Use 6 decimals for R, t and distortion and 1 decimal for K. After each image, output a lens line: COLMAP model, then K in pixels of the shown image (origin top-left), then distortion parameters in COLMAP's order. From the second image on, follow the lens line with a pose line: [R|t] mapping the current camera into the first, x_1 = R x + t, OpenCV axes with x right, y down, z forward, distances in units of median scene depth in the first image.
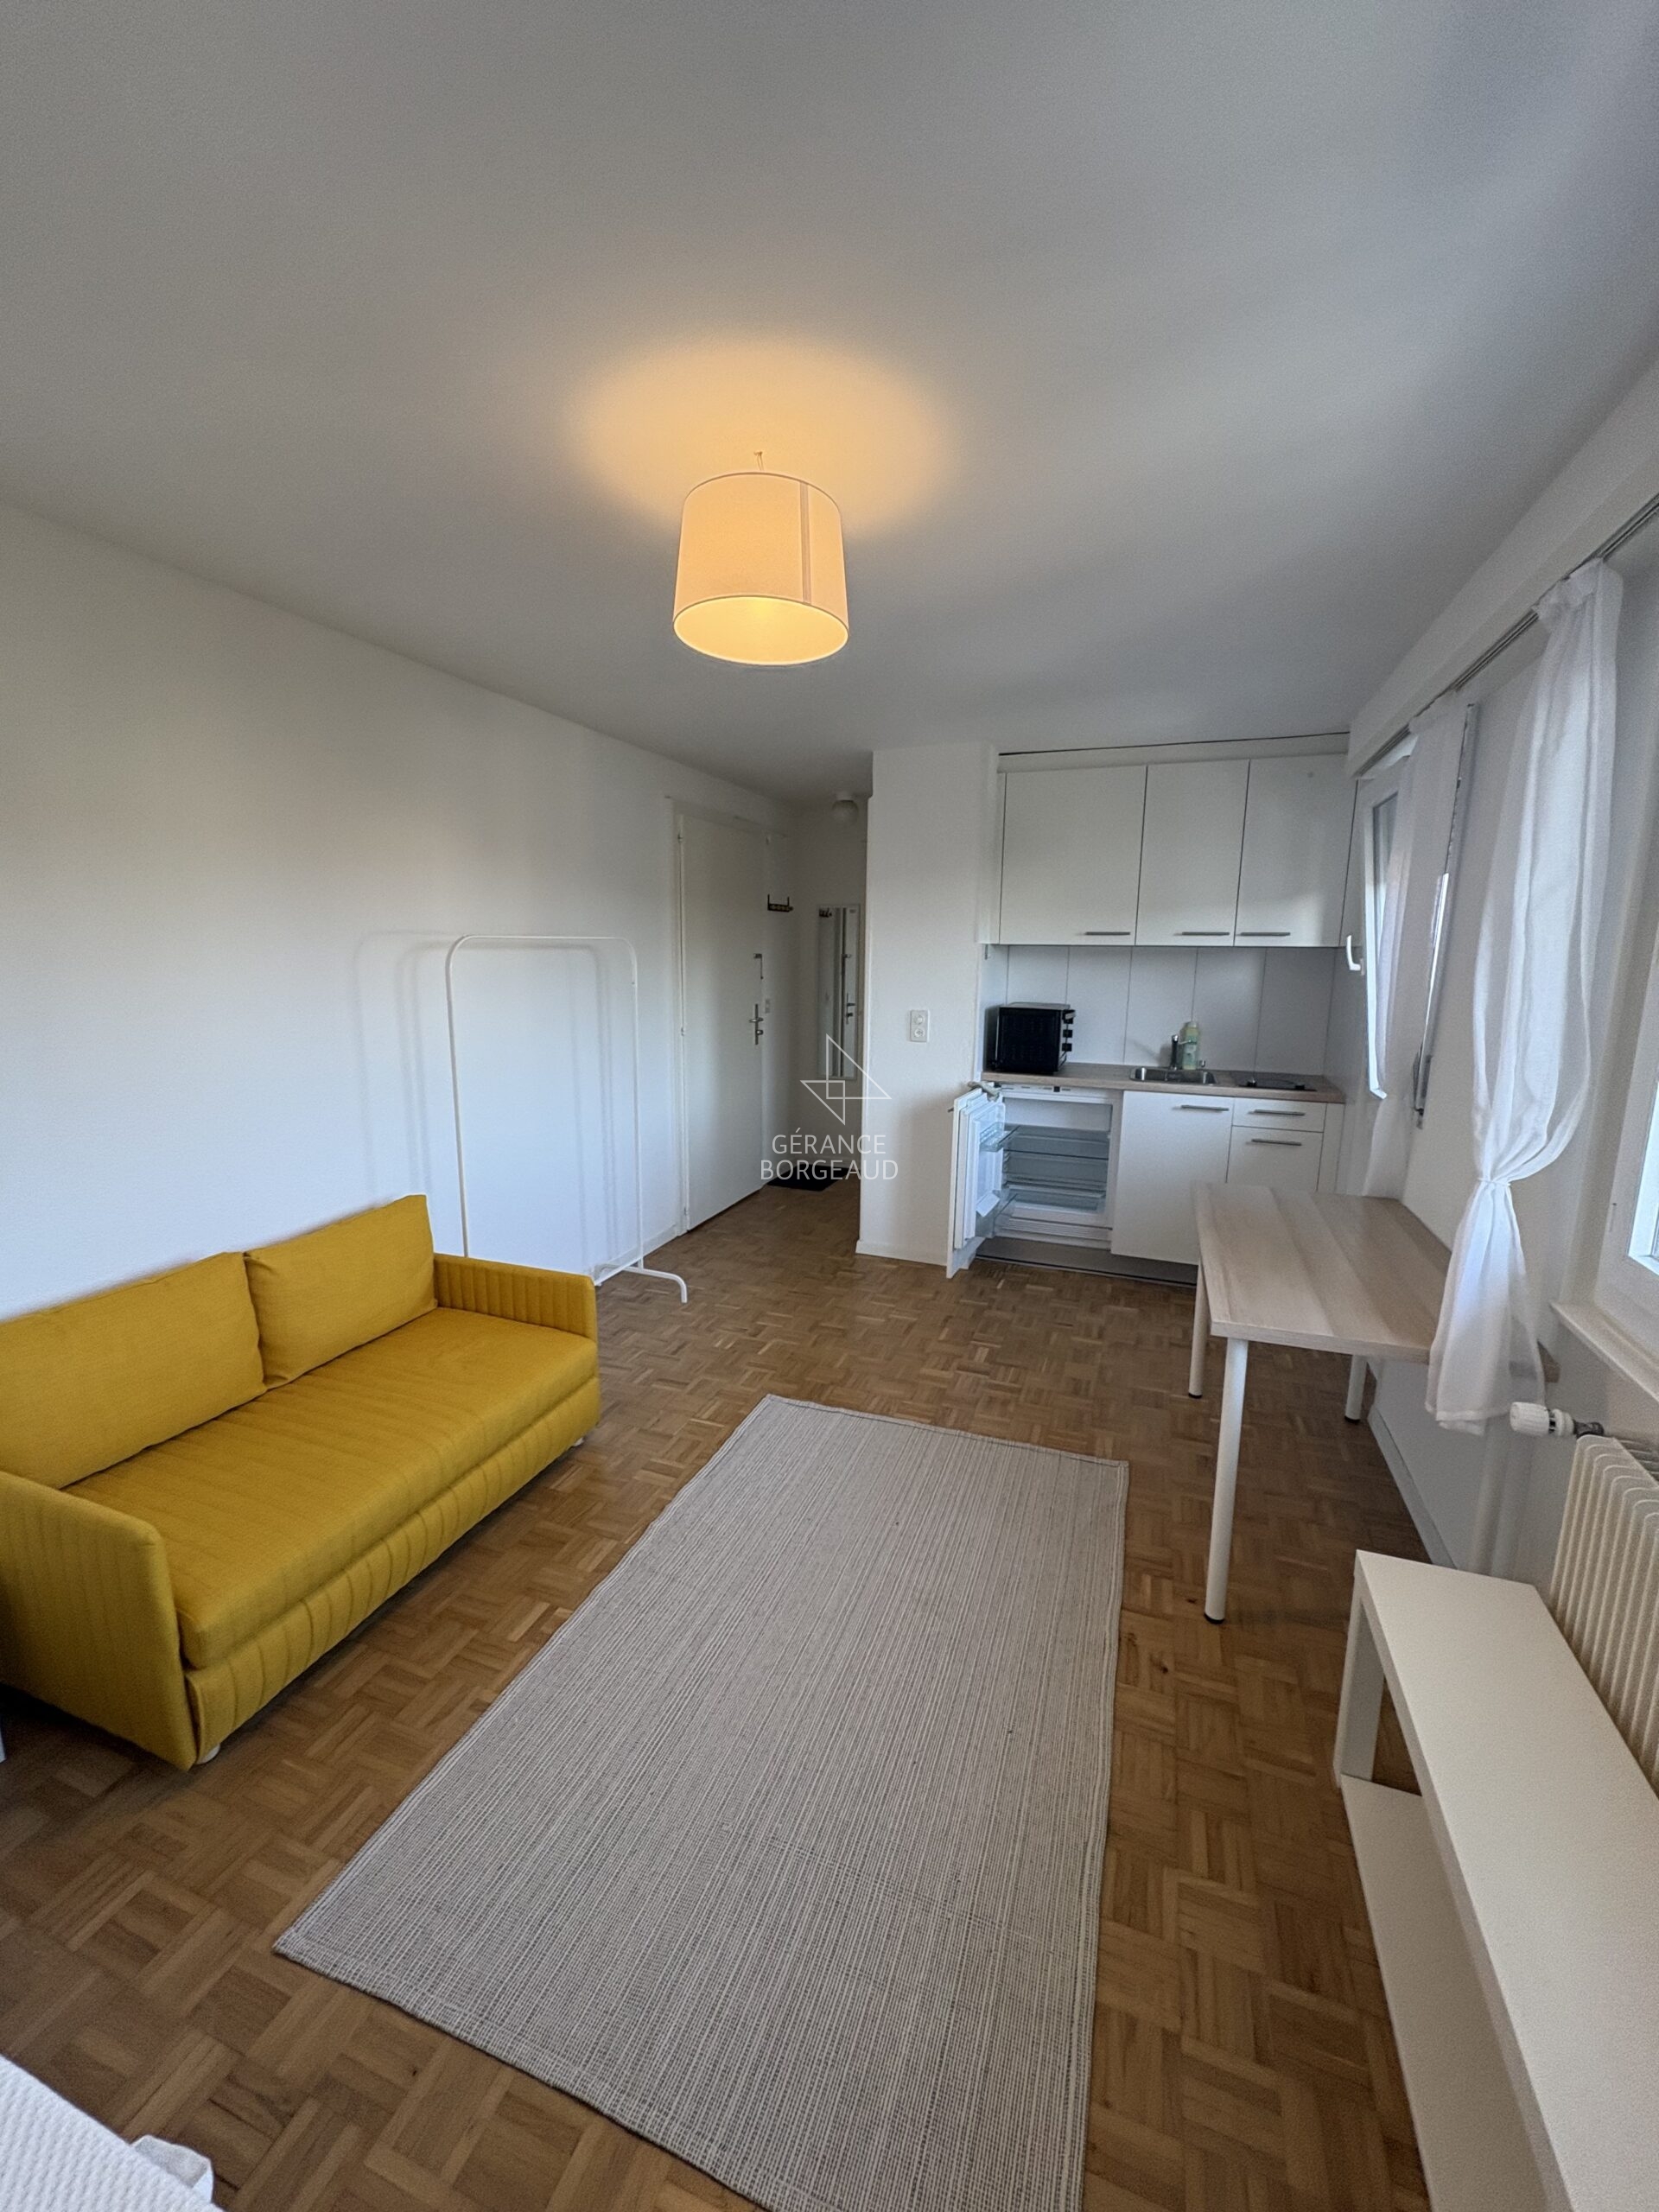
lens RADIAL K [[880.6, 0, 830.8], [0, 880.6, 1104.3], [0, 0, 1]] dist [0.000950, -0.000004]
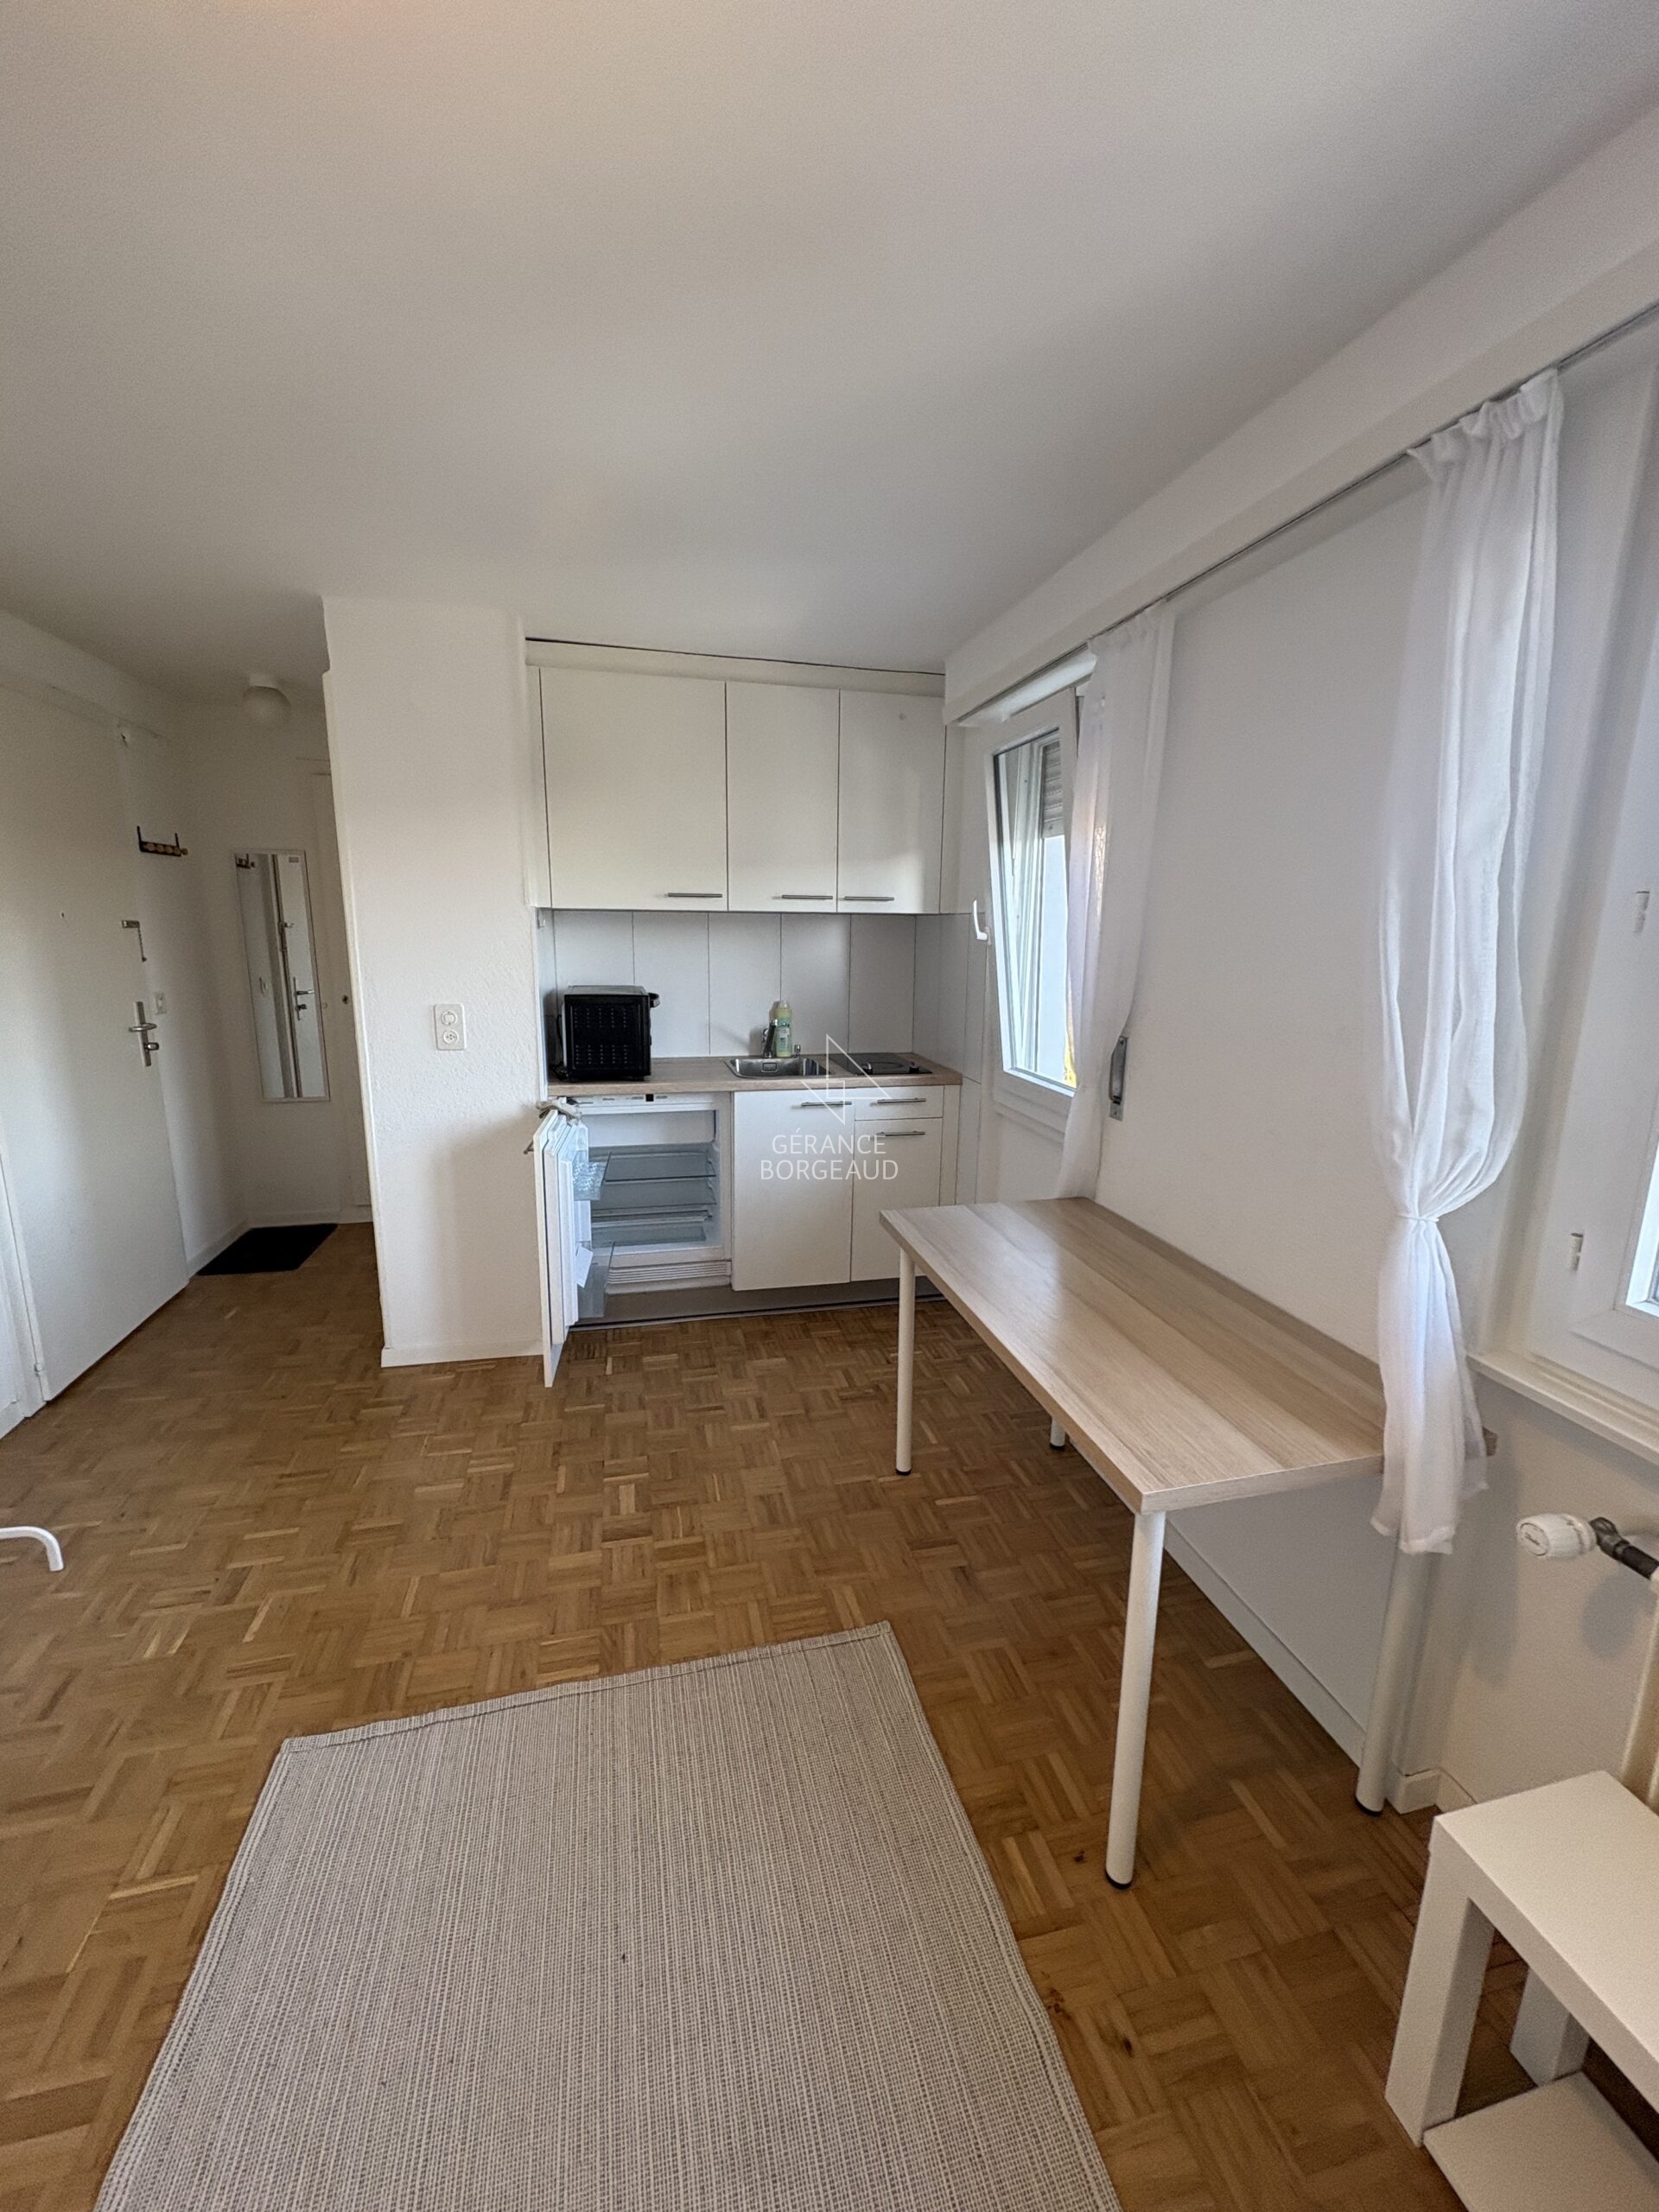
lens RADIAL K [[880.6, 0, 830.8], [0, 880.6, 1104.3], [0, 0, 1]] dist [0.000950, -0.000004]
pose [[0.830866, -0.111261, 0.545237, -0.035540], [0.093296, 0.993791, 0.060623, -0.046910], [-0.548597, 0.000499, 0.836087, 0.289776]]
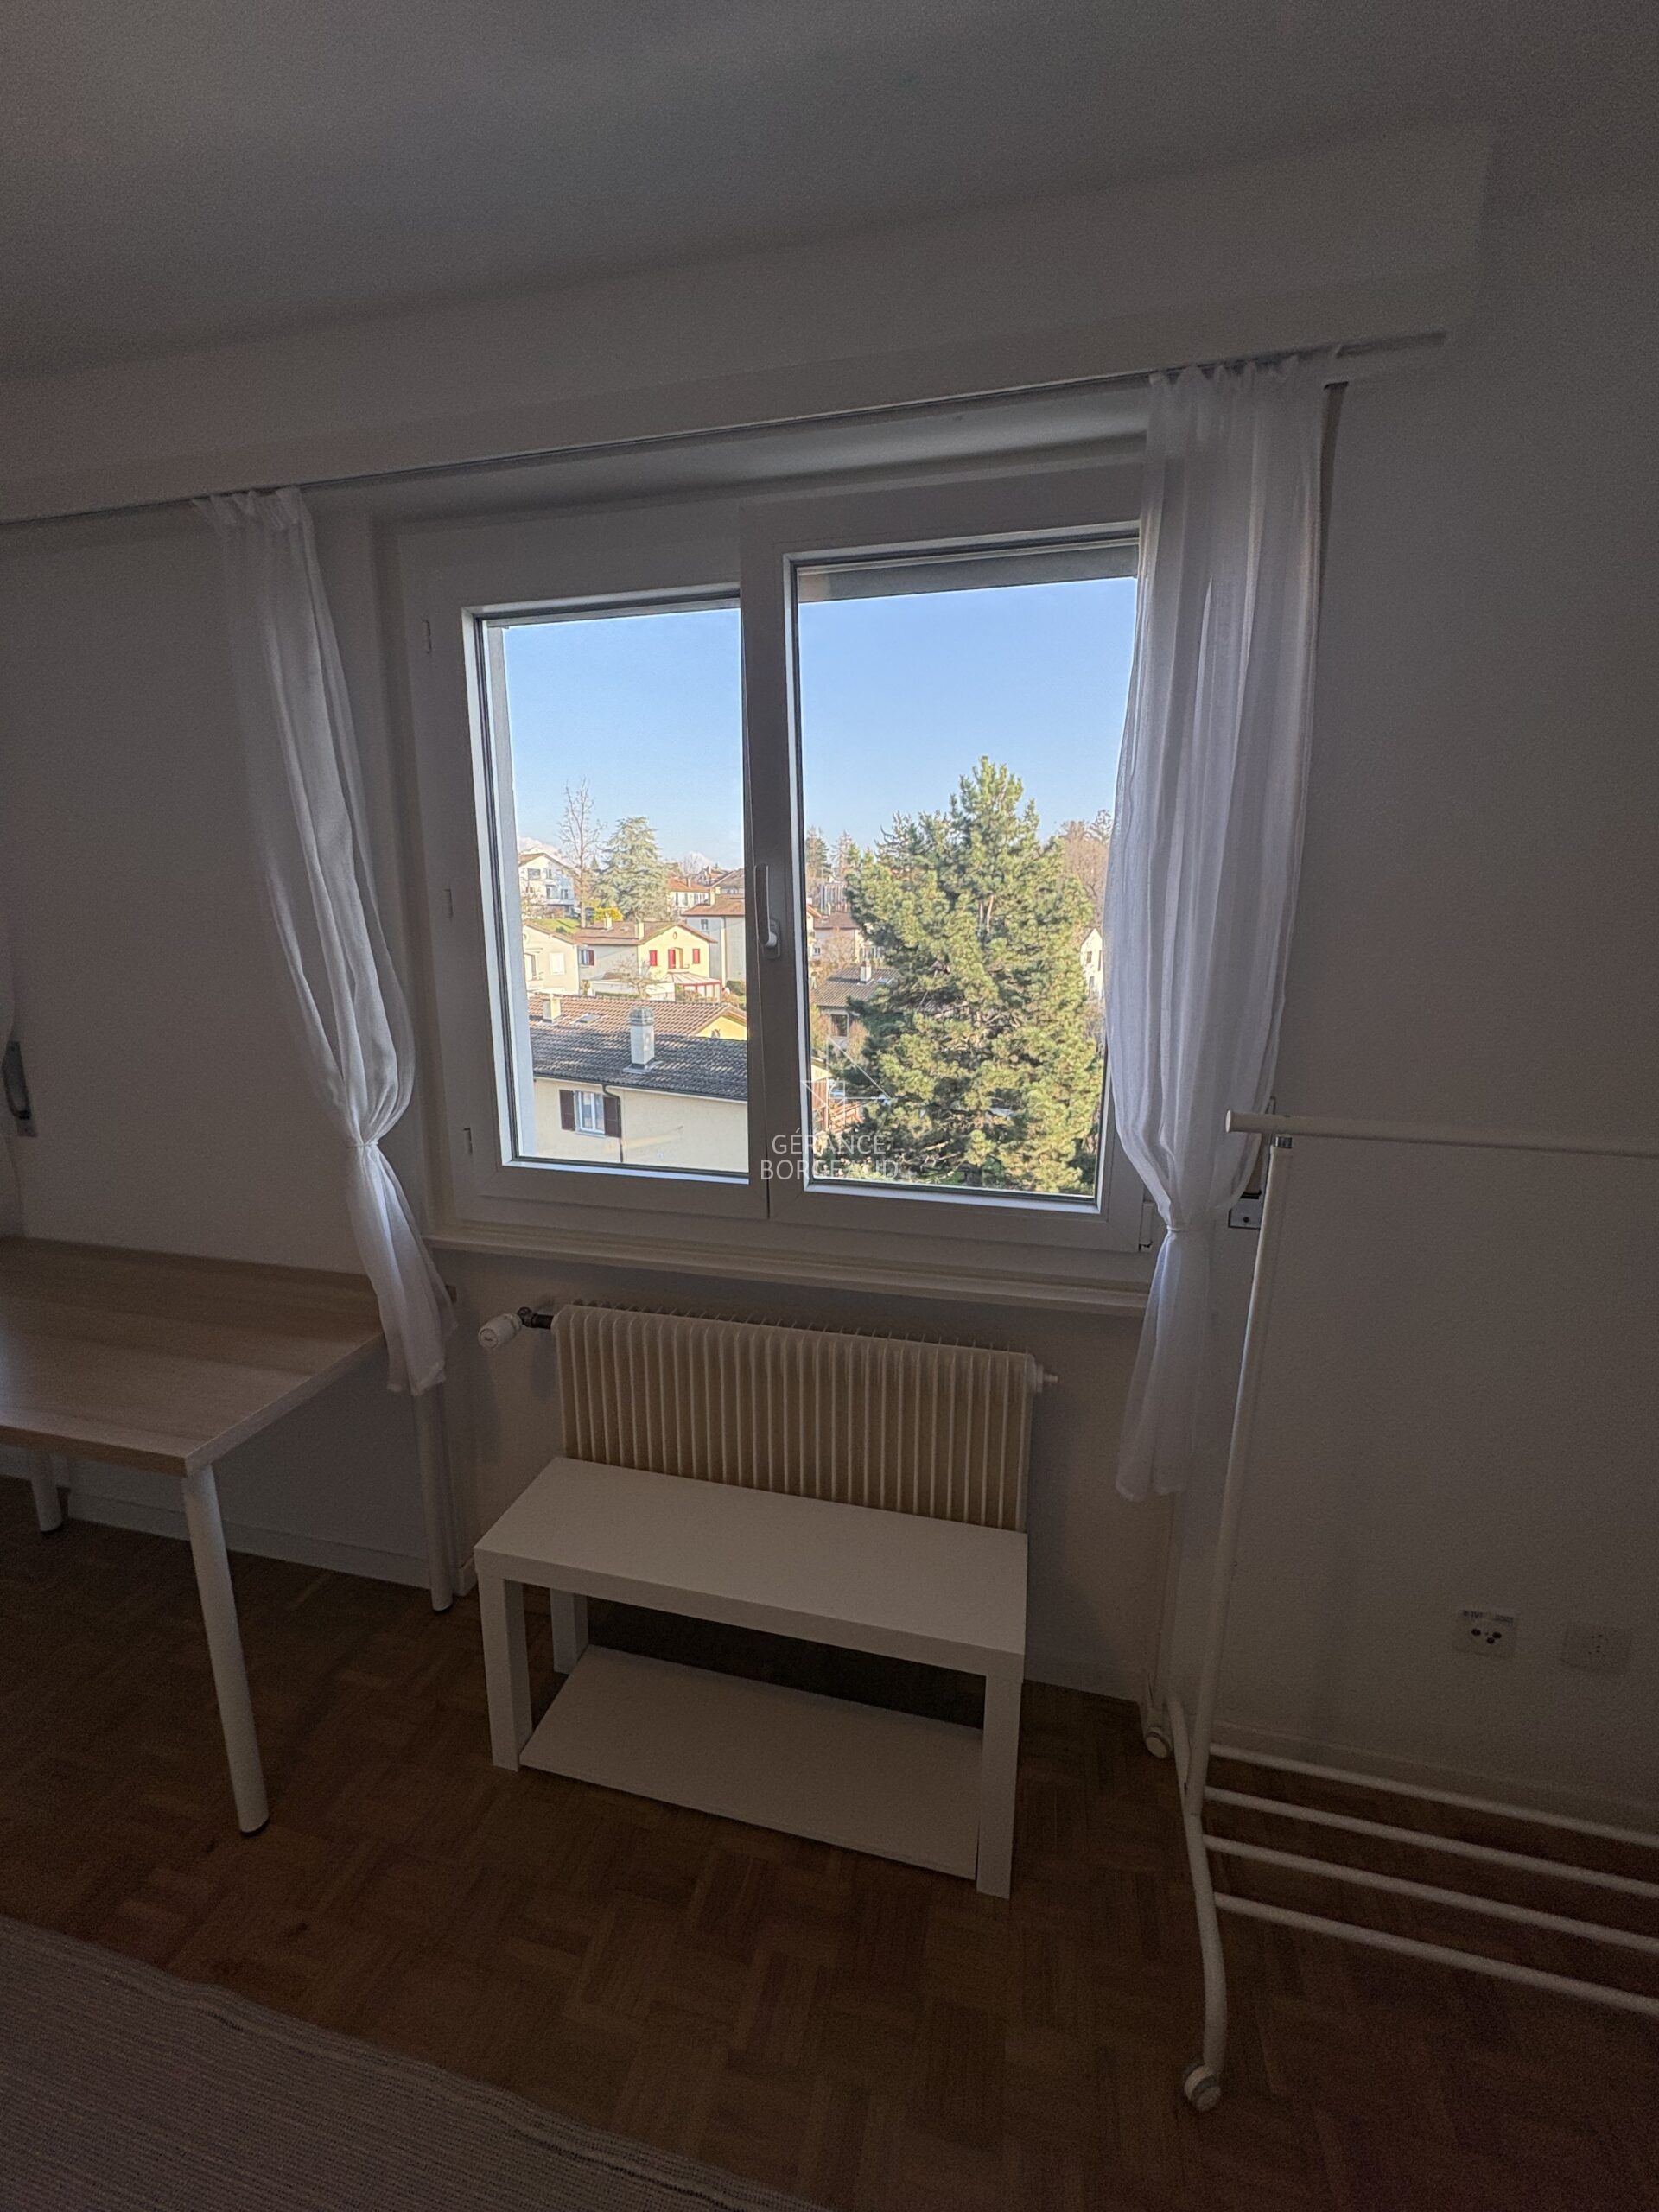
lens RADIAL K [[884.6, 0, 829.5], [0, 884.6, 1106.0], [0, 0, 1]] dist [0.001805, 0.000113]
pose [[-0.114561, -0.214952, 0.969882, -0.108504], [0.167481, 0.958156, 0.232136, -0.041902], [-0.979197, 0.189030, -0.073767, 0.254886]]
